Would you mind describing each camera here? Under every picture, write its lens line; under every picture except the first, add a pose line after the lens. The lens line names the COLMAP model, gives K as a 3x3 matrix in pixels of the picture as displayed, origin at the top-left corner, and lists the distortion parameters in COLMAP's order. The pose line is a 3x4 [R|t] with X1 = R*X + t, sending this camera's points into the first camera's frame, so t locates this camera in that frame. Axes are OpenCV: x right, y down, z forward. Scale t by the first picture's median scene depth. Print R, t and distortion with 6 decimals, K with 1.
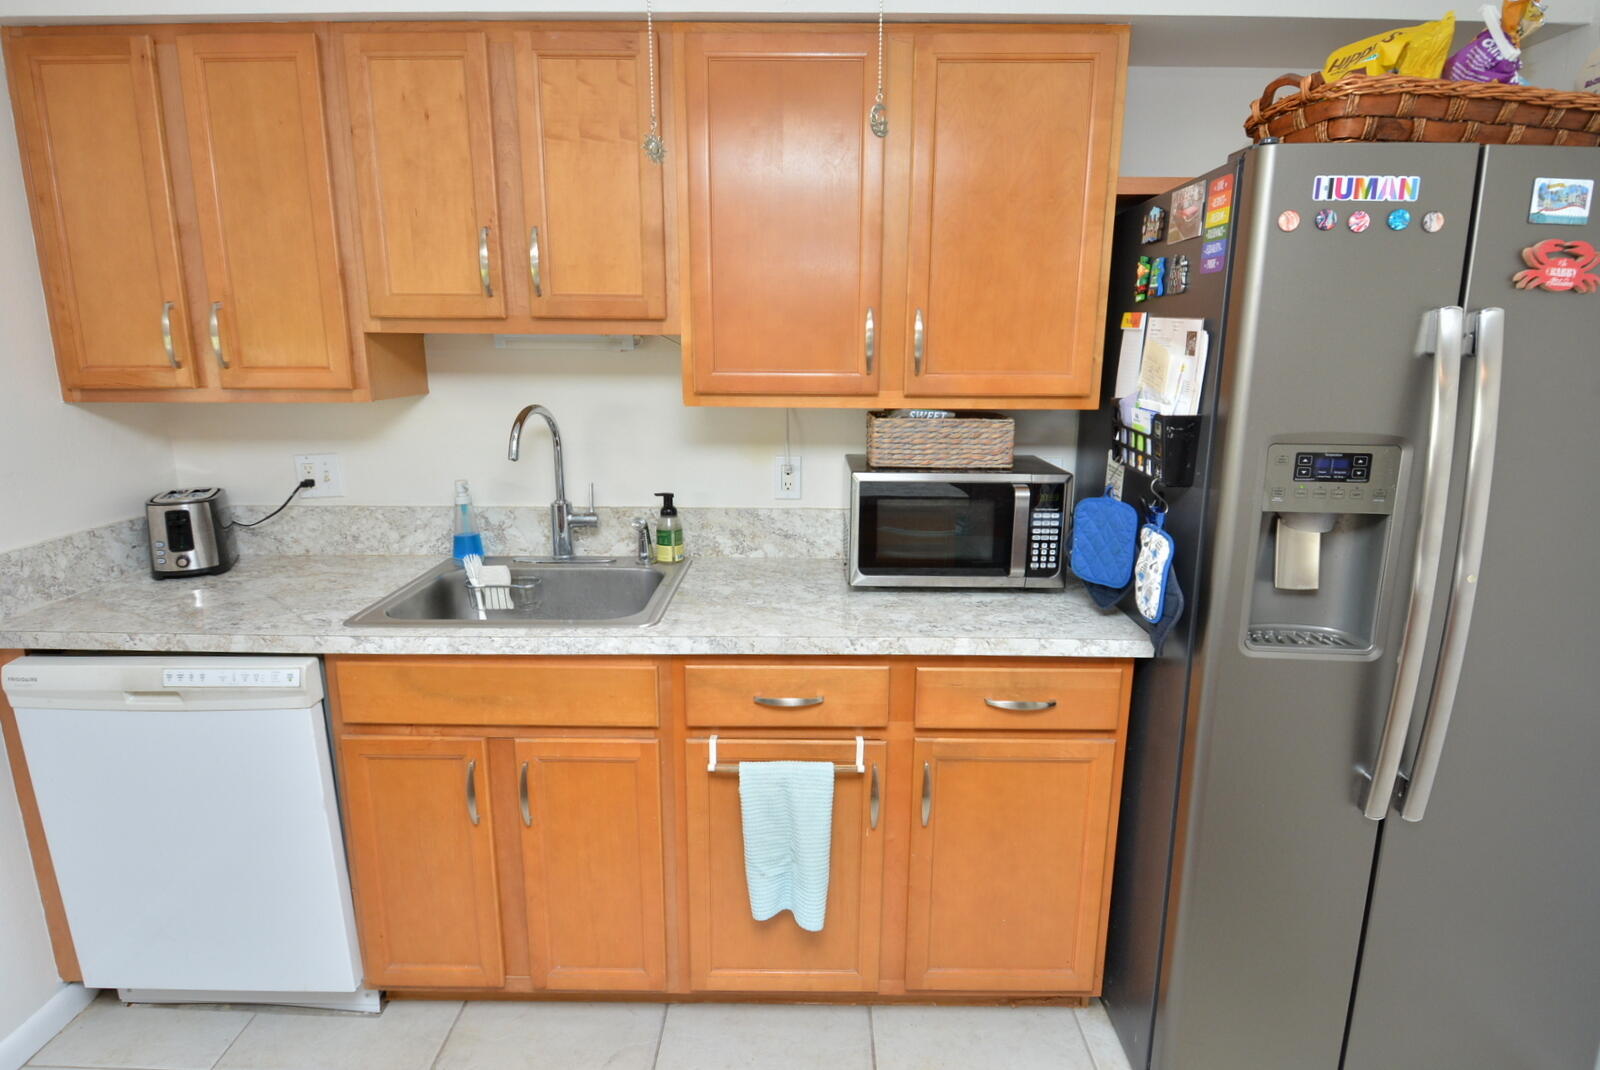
lens RADIAL K [[861.6, 0, 800.3], [0, 861.6, 528.9], [0, 0, 1]] dist [-0.020125, -0.005194]
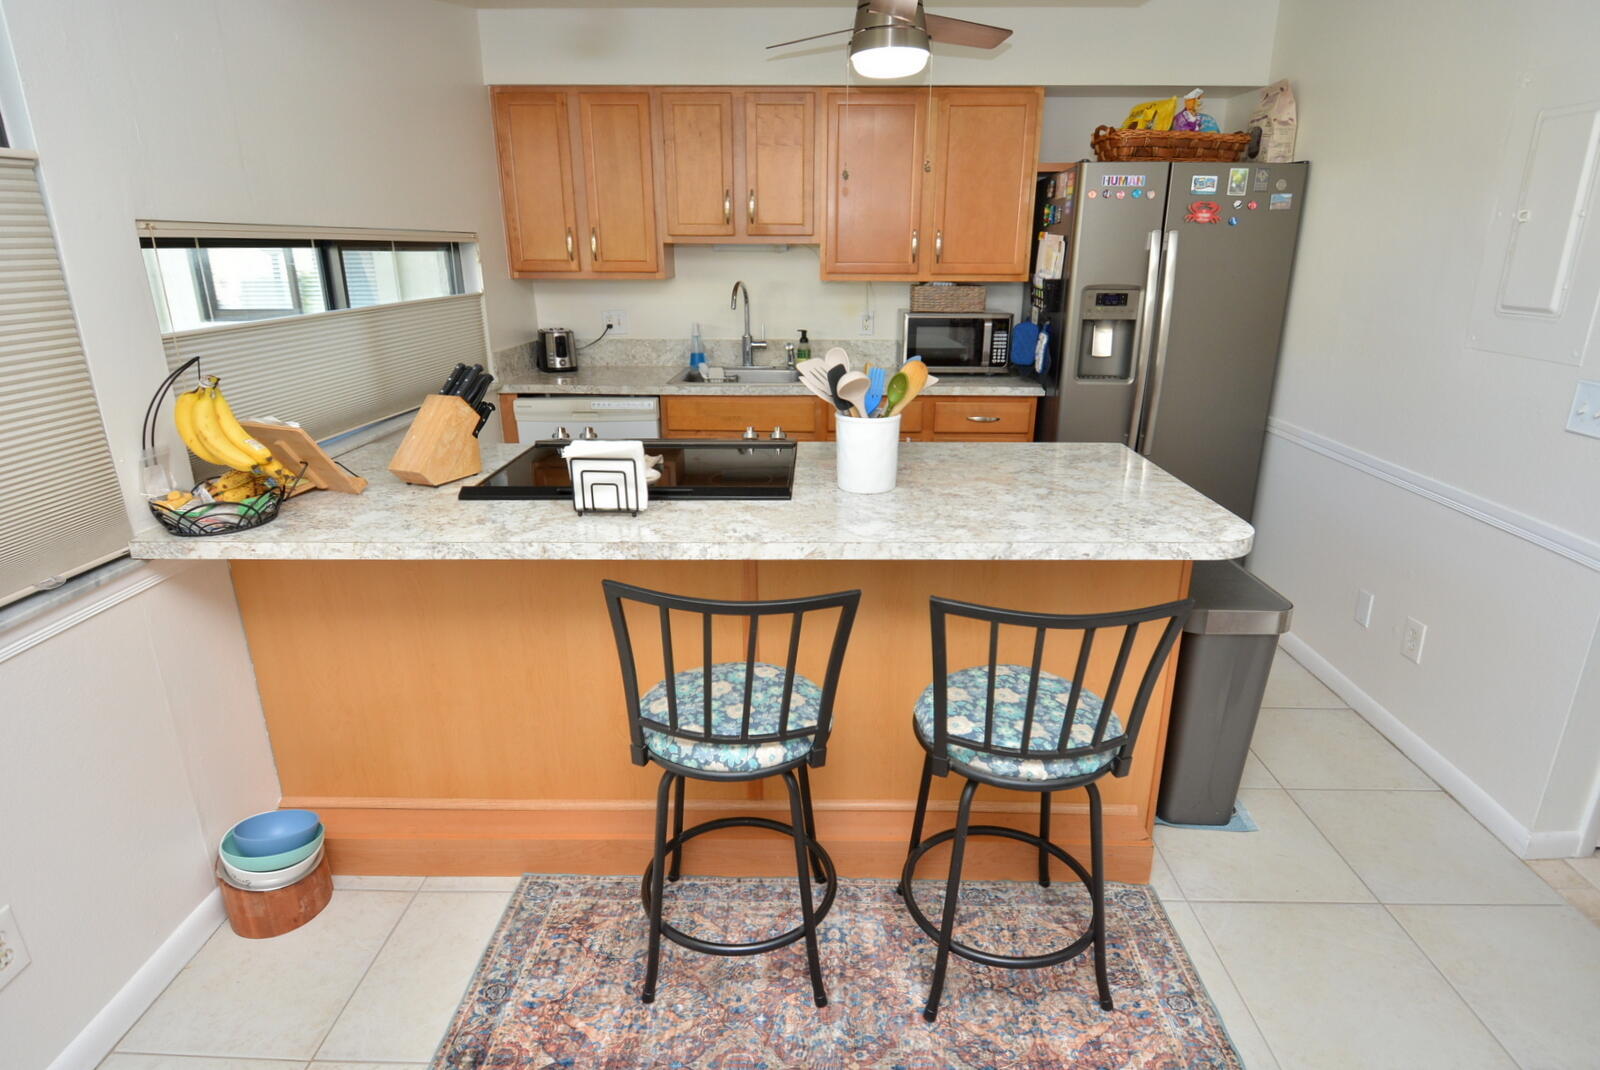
lens RADIAL K [[861.6, 0, 800.3], [0, 861.6, 545.5], [0, 0, 1]] dist [-0.020125, -0.005194]
pose [[0.999854, 0.001380, -0.017045, -0.159896], [0.000598, 0.993307, 0.115504, 0.259440], [0.017091, -0.115497, 0.993161, -1.149237]]
